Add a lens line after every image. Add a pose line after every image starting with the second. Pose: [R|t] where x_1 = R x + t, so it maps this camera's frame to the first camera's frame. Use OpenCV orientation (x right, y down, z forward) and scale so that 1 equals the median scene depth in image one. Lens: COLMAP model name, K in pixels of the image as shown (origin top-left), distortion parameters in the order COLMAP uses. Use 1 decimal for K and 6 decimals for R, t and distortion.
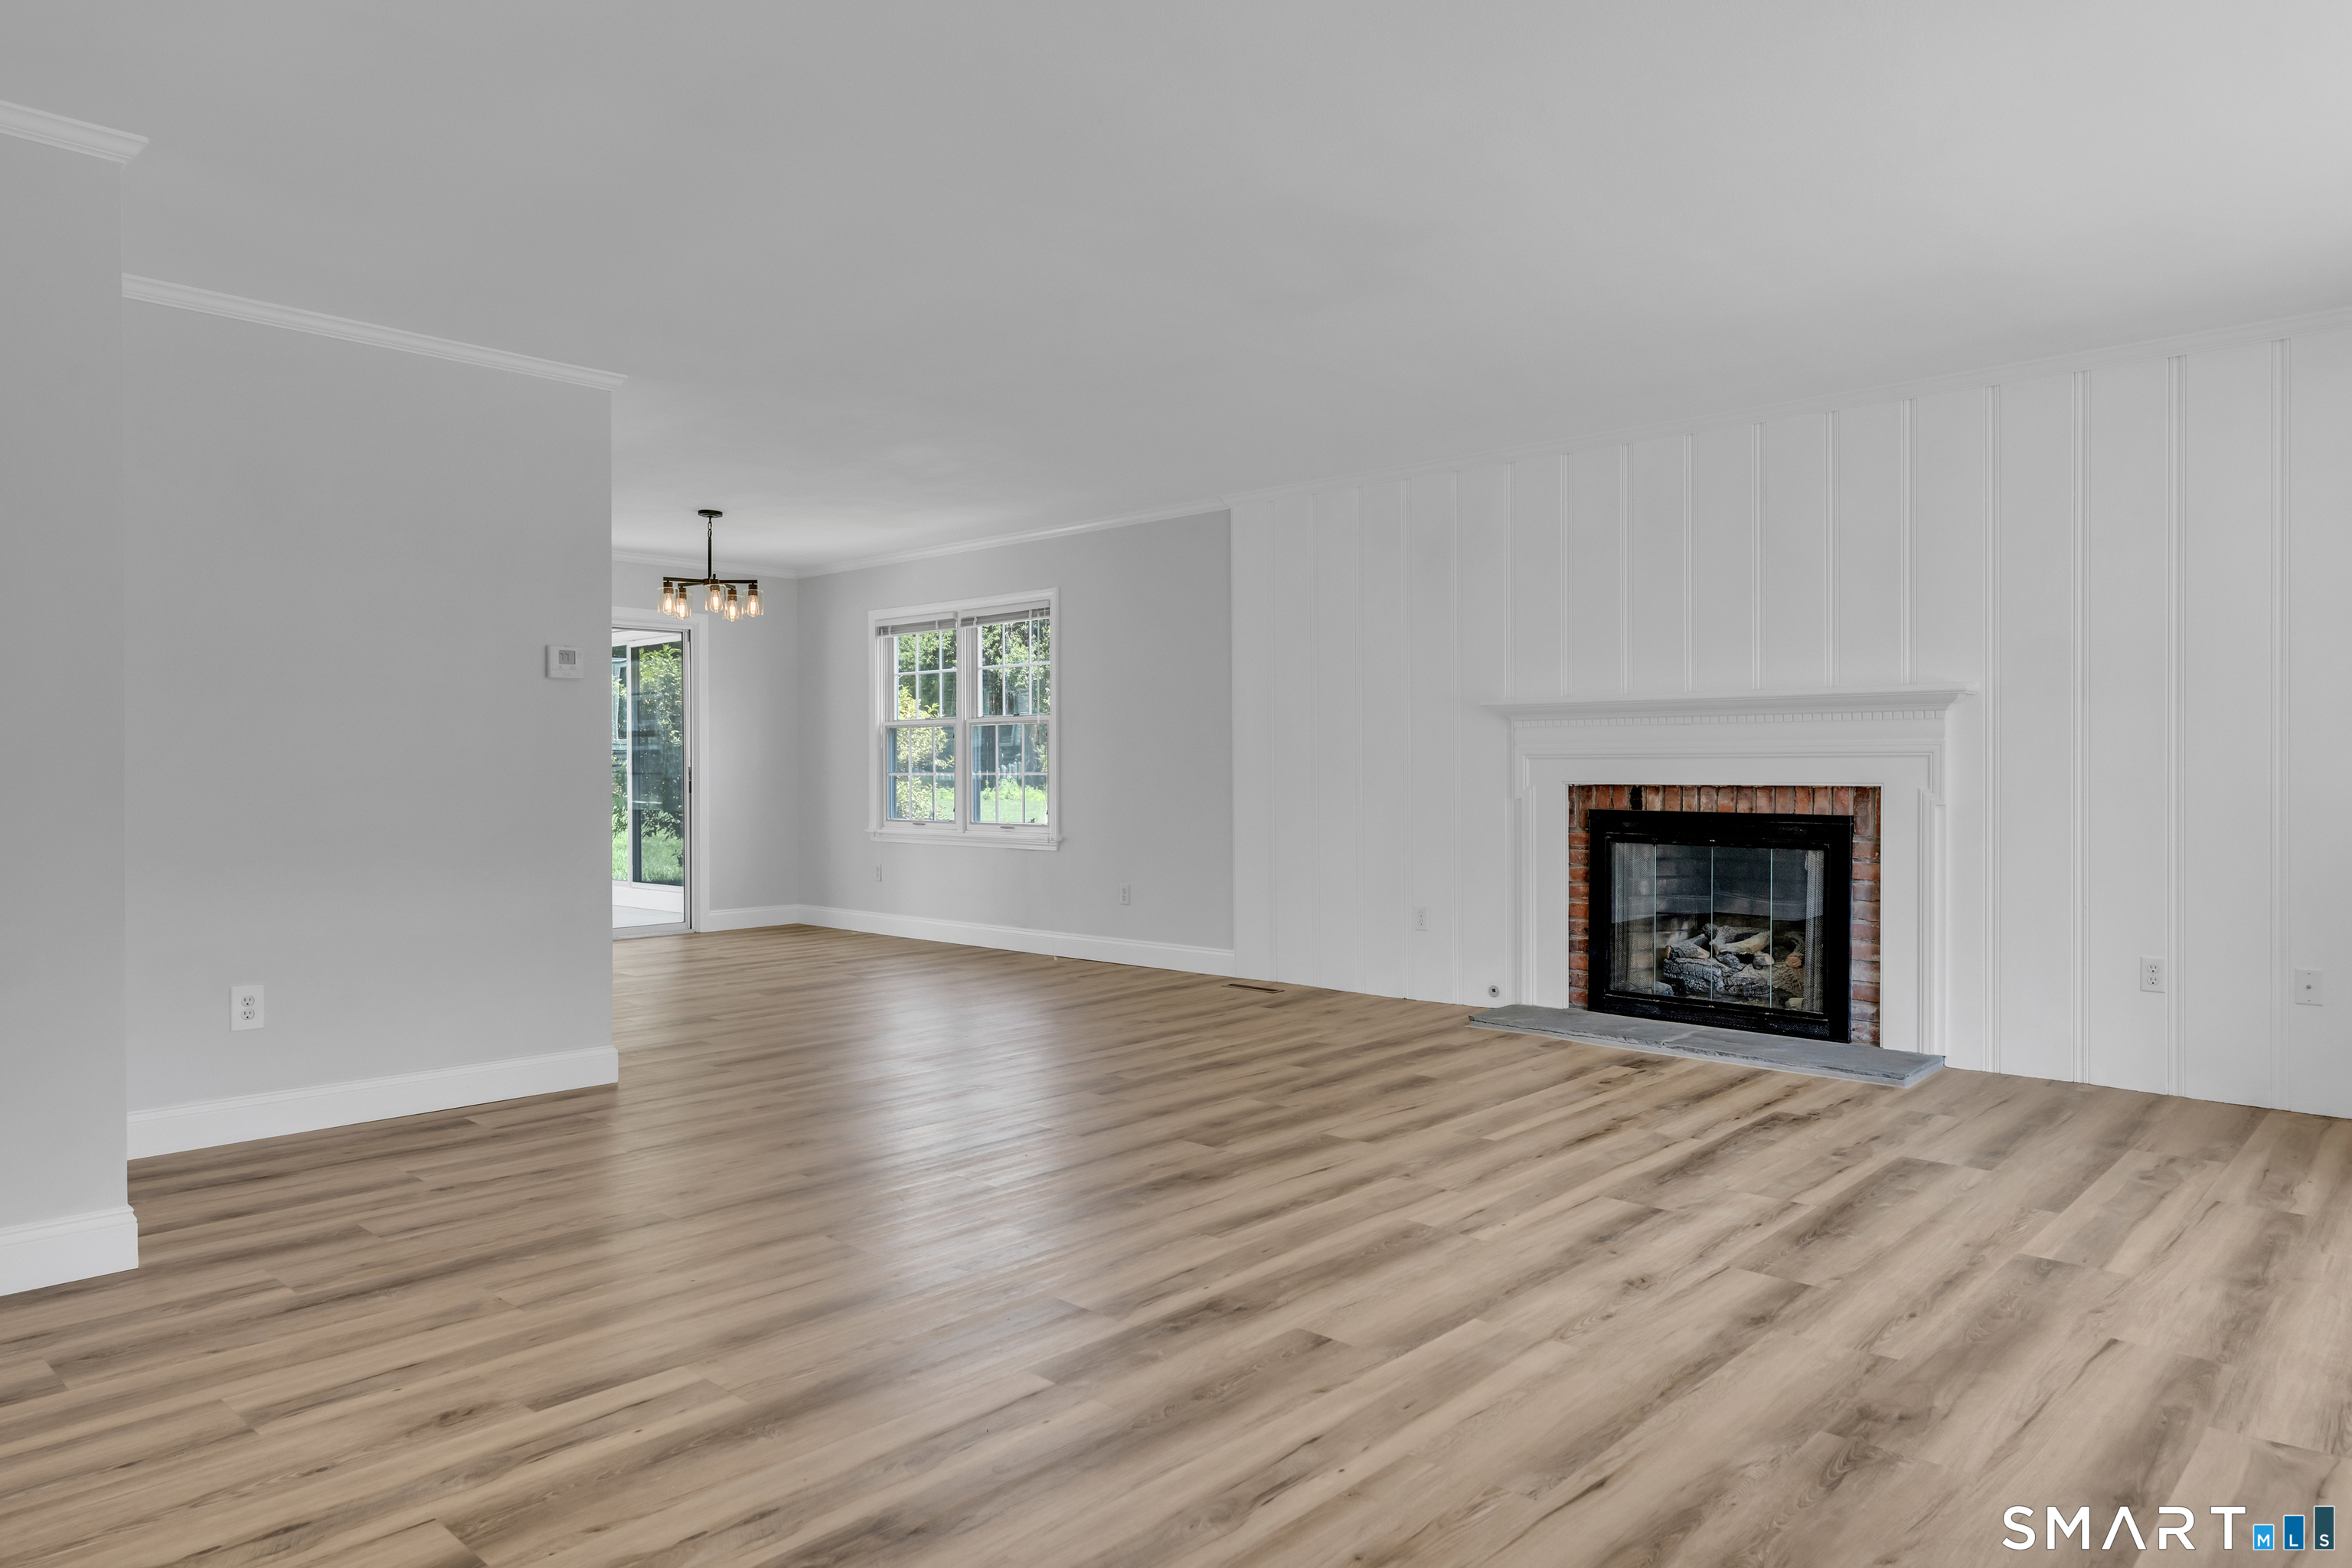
lens RADIAL K [[1500.8, 0, 1174.8], [0, 1500.8, 778.7], [0, 0, 1]] dist [-0.002229, -0.000201]
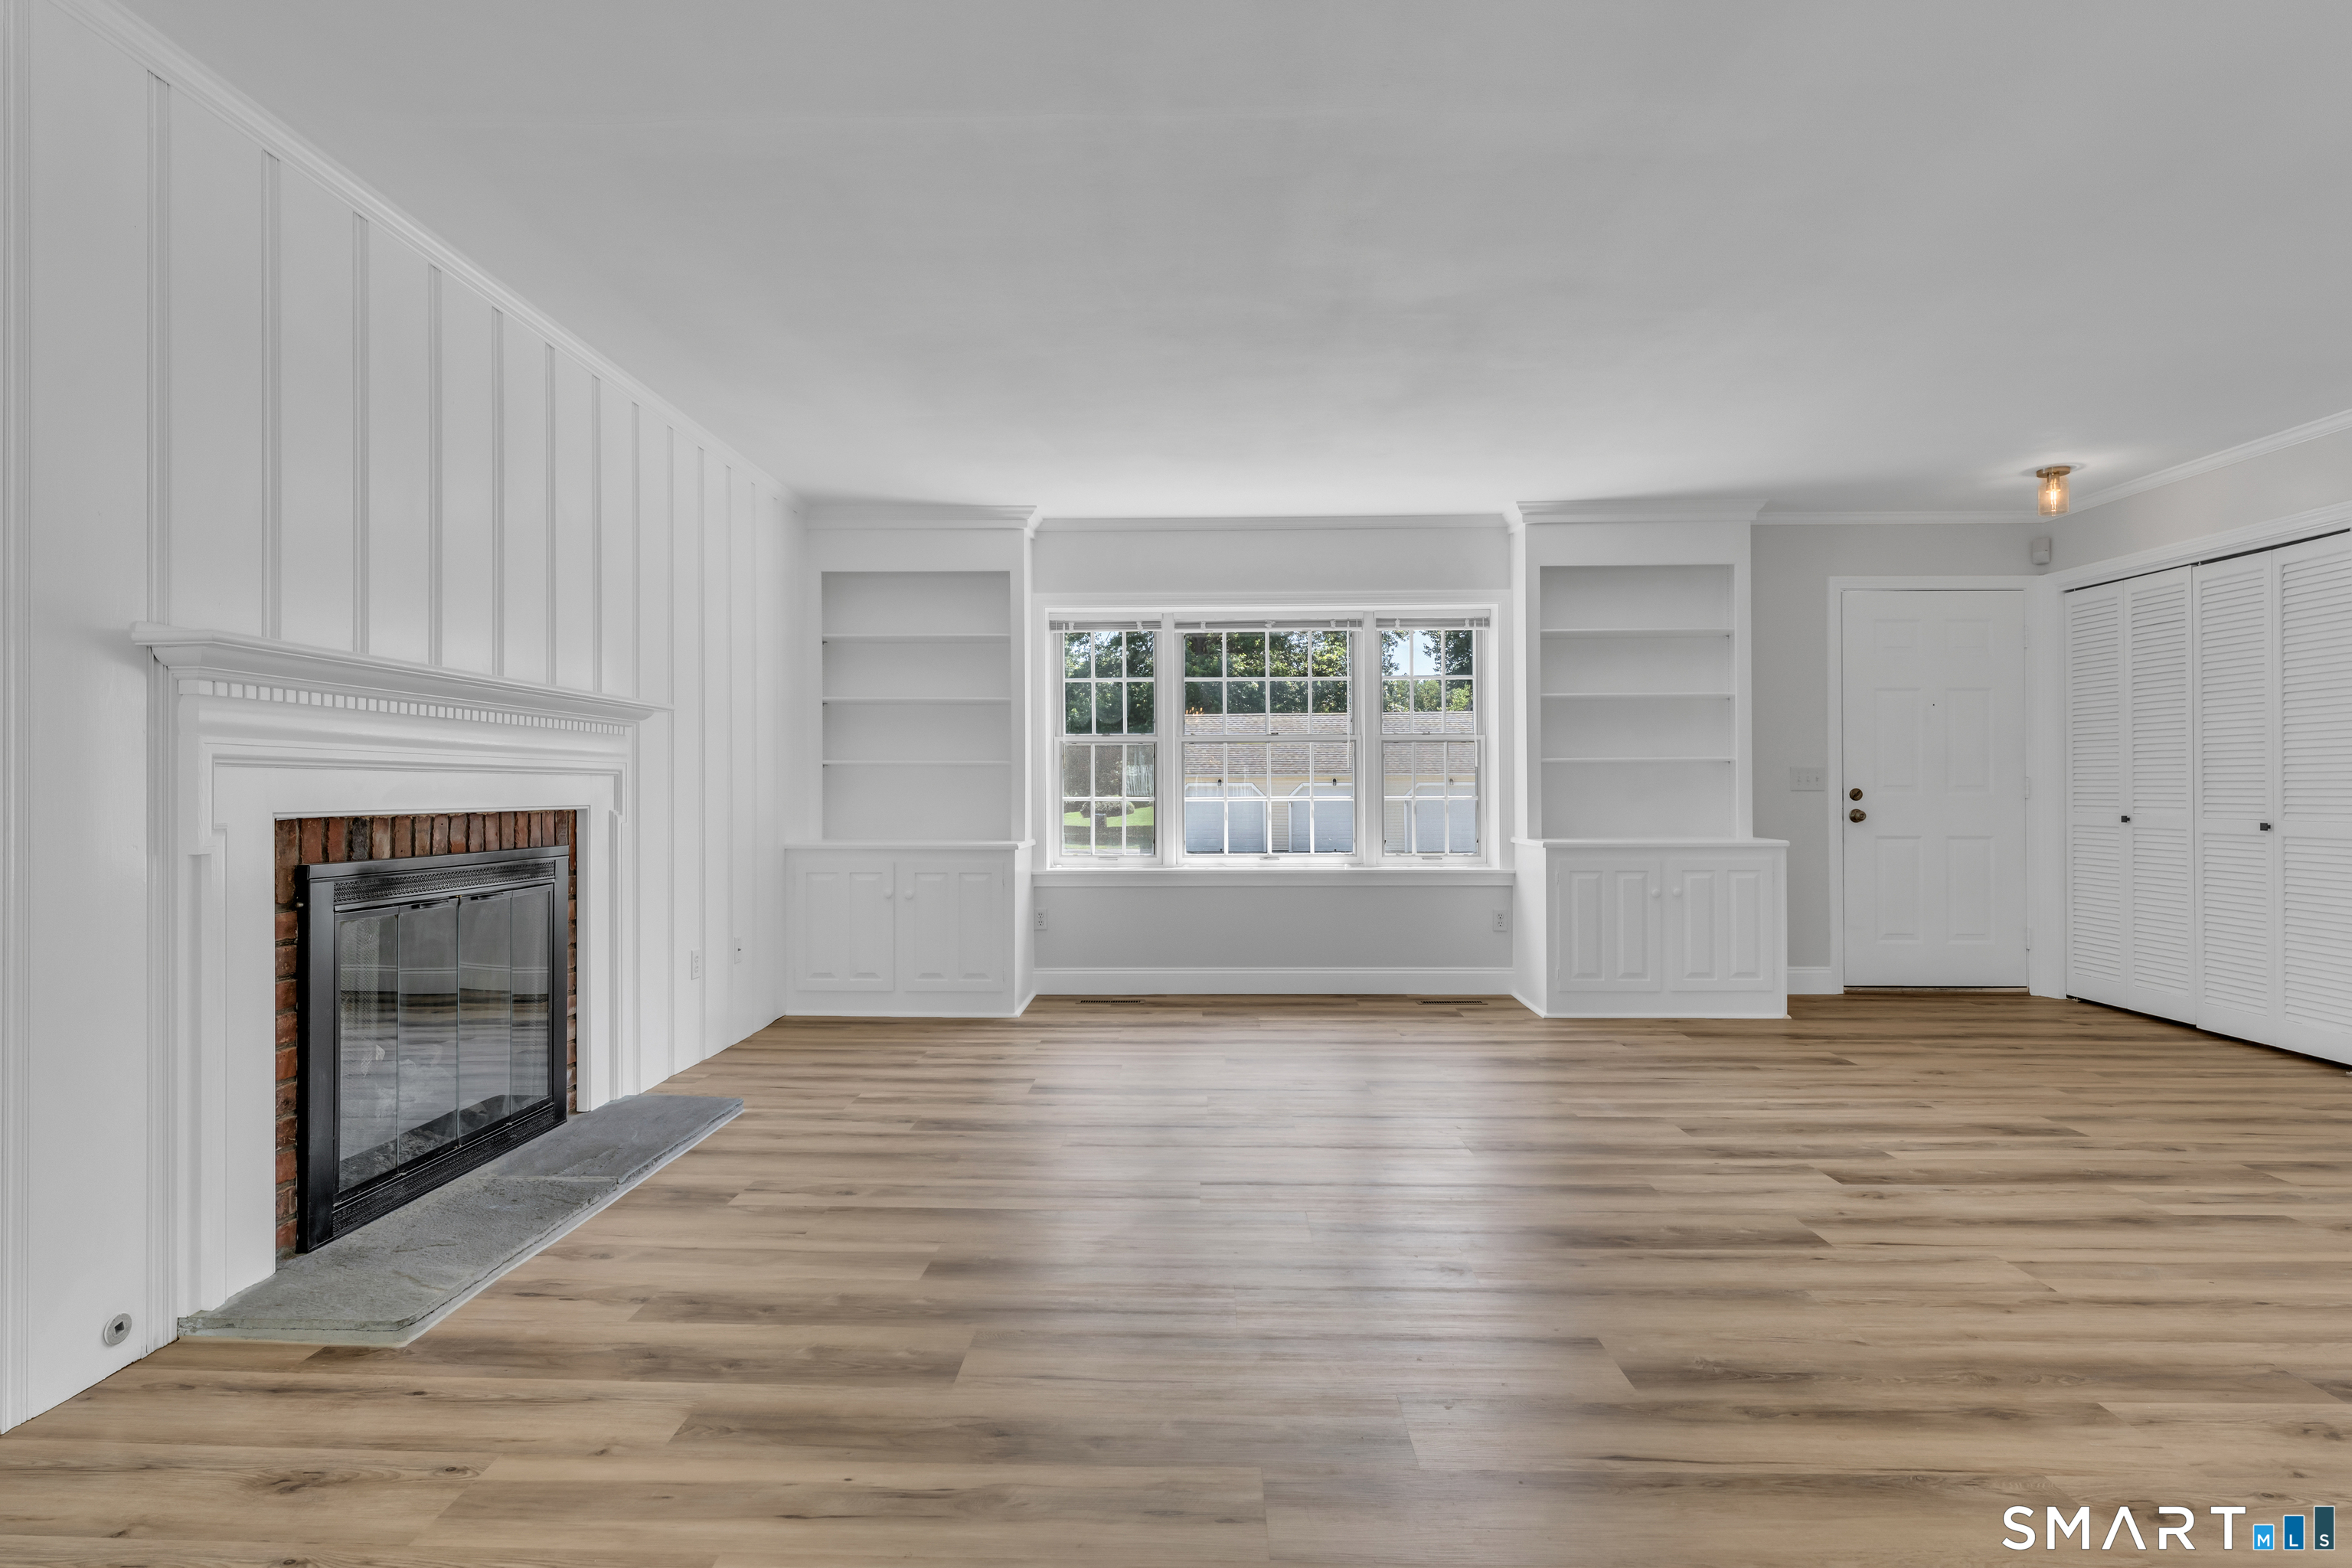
lens RADIAL K [[1176.3, 0, 1184.5], [0, 1176.3, 789.1], [0, 0, 1]] dist [-0.000218, -0.000052]
pose [[-0.661549, 0.000364, 0.749902, -0.411298], [0.008129, 0.999945, 0.006686, -0.012658], [-0.749858, 0.010519, -0.661515, 1.837502]]
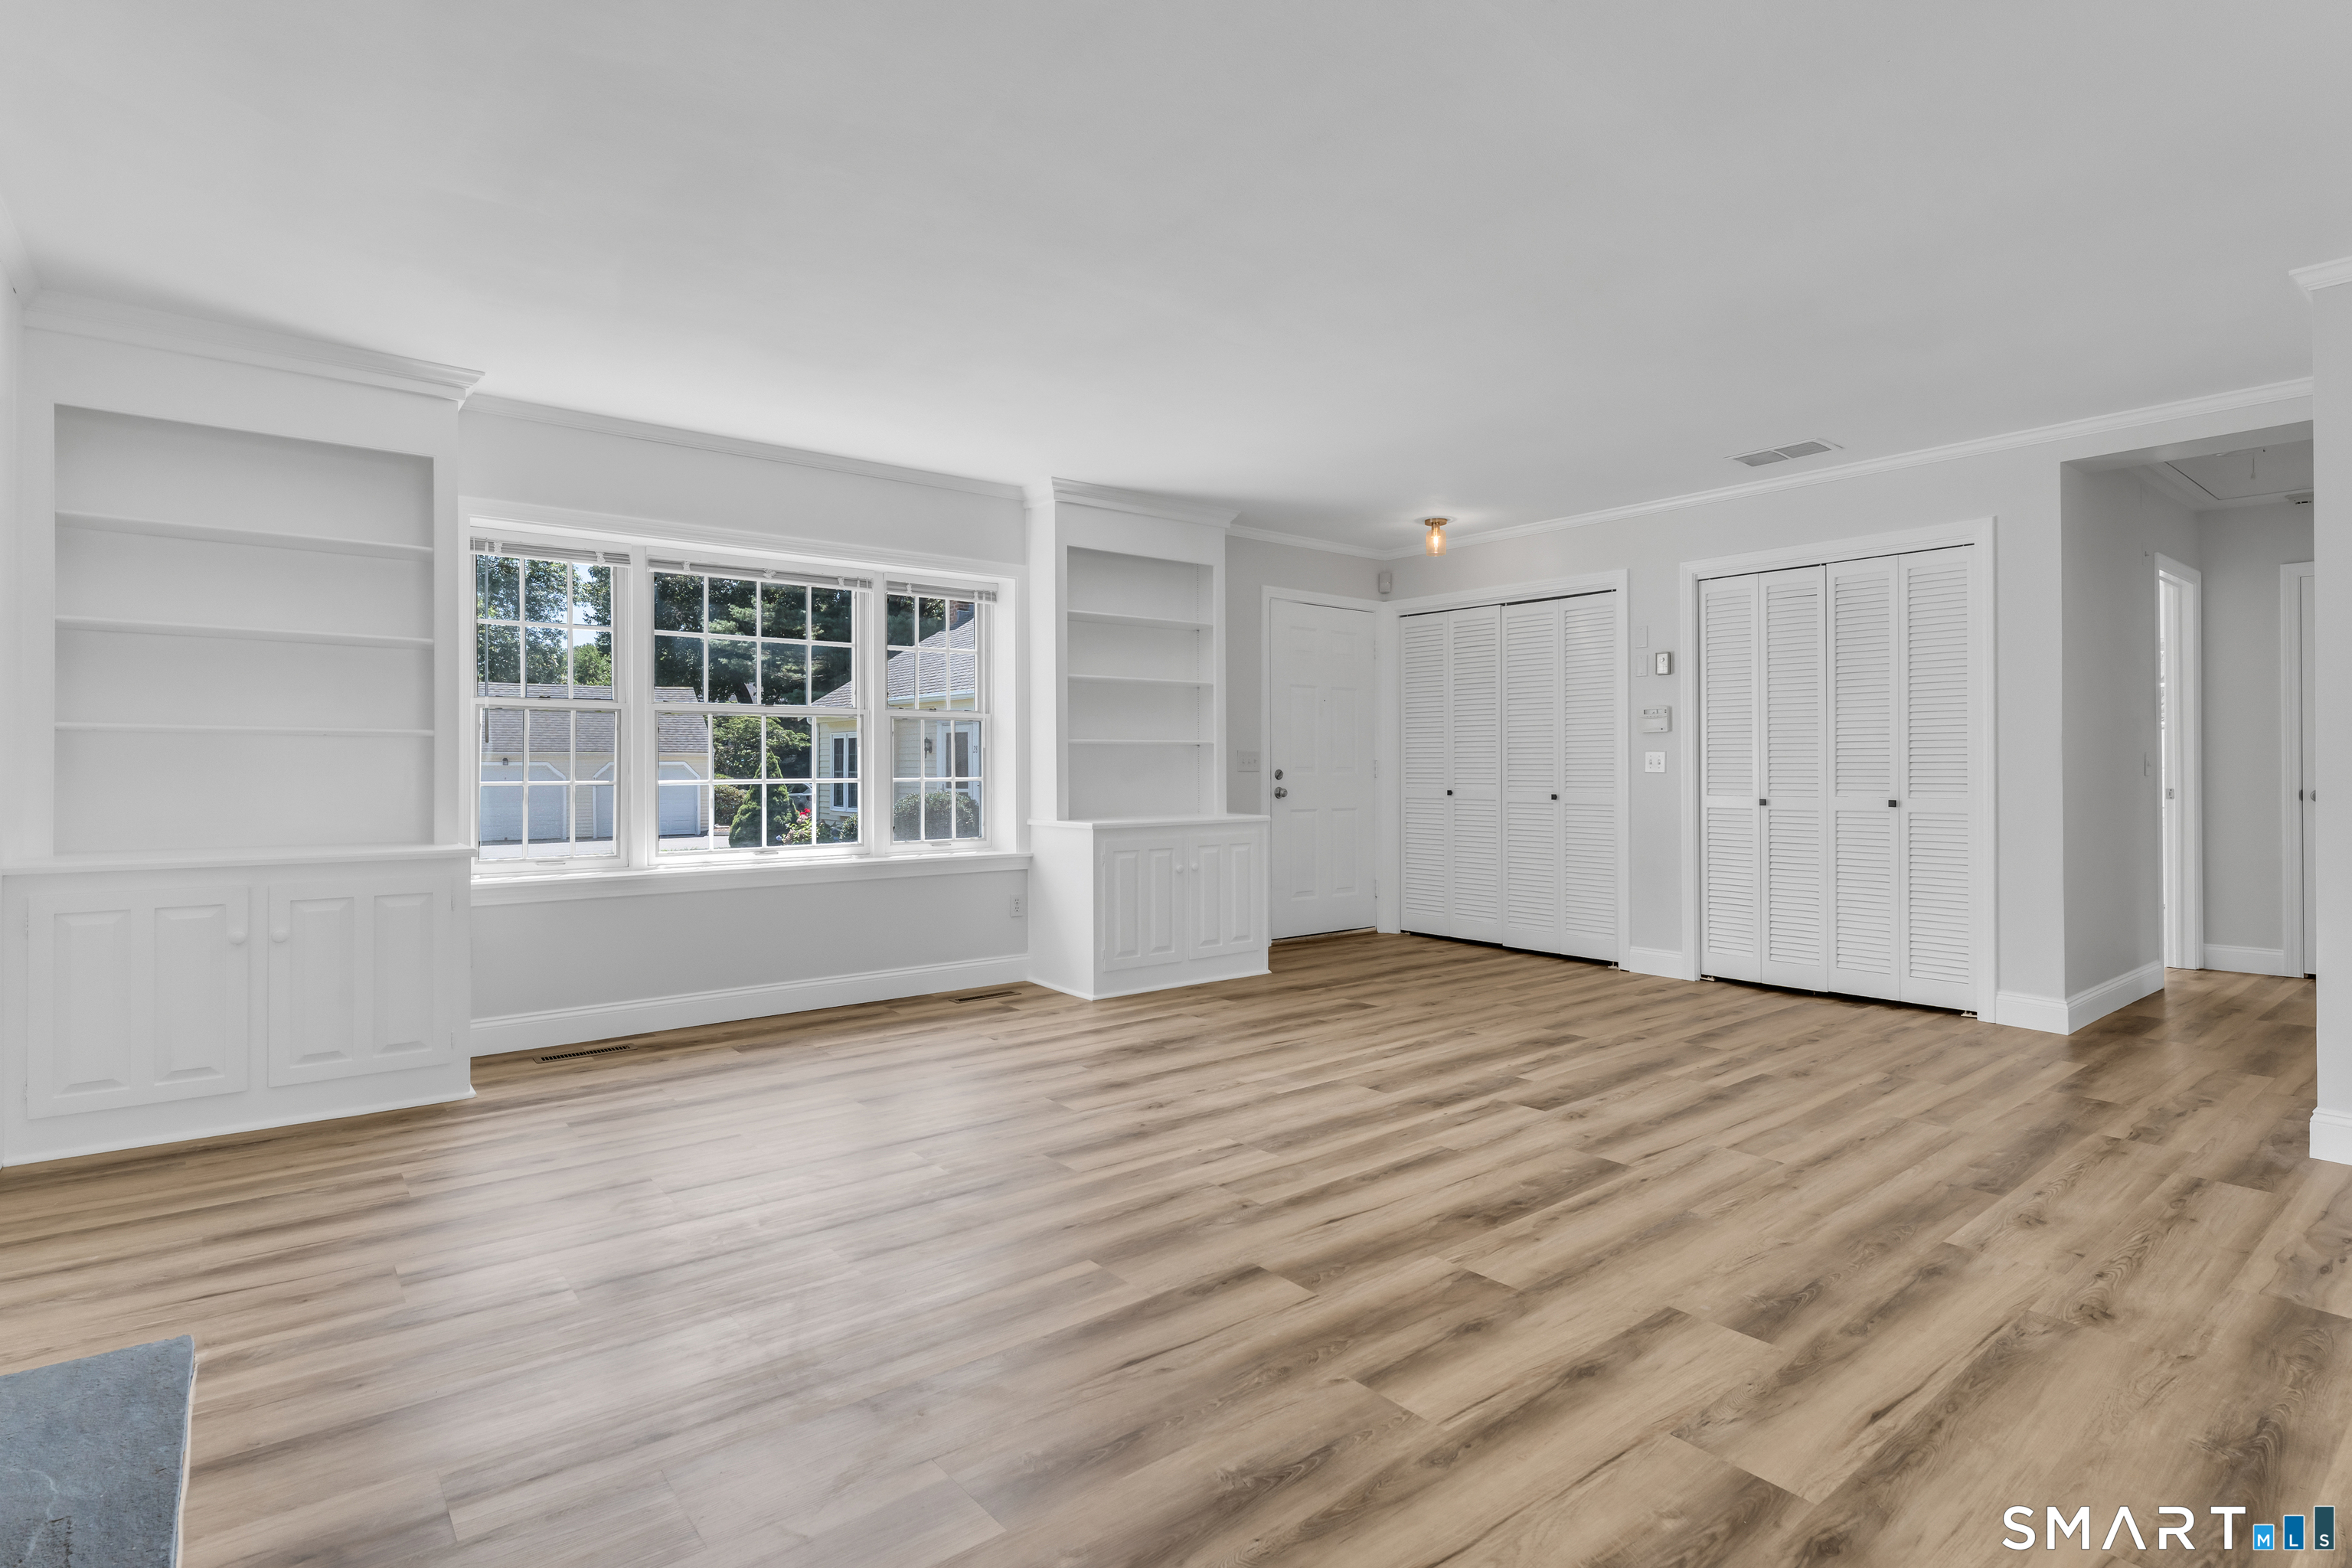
lens RADIAL K [[1147.6, 0, 1169.2], [0, 1147.6, 765.3], [0, 0, 1]] dist [0.001660, 0.000386]
pose [[-0.987901, 0.000977, 0.155081, 0.102407], [0.002059, 0.999975, 0.006814, -0.014862], [-0.155071, 0.007050, -0.987878, 1.924357]]
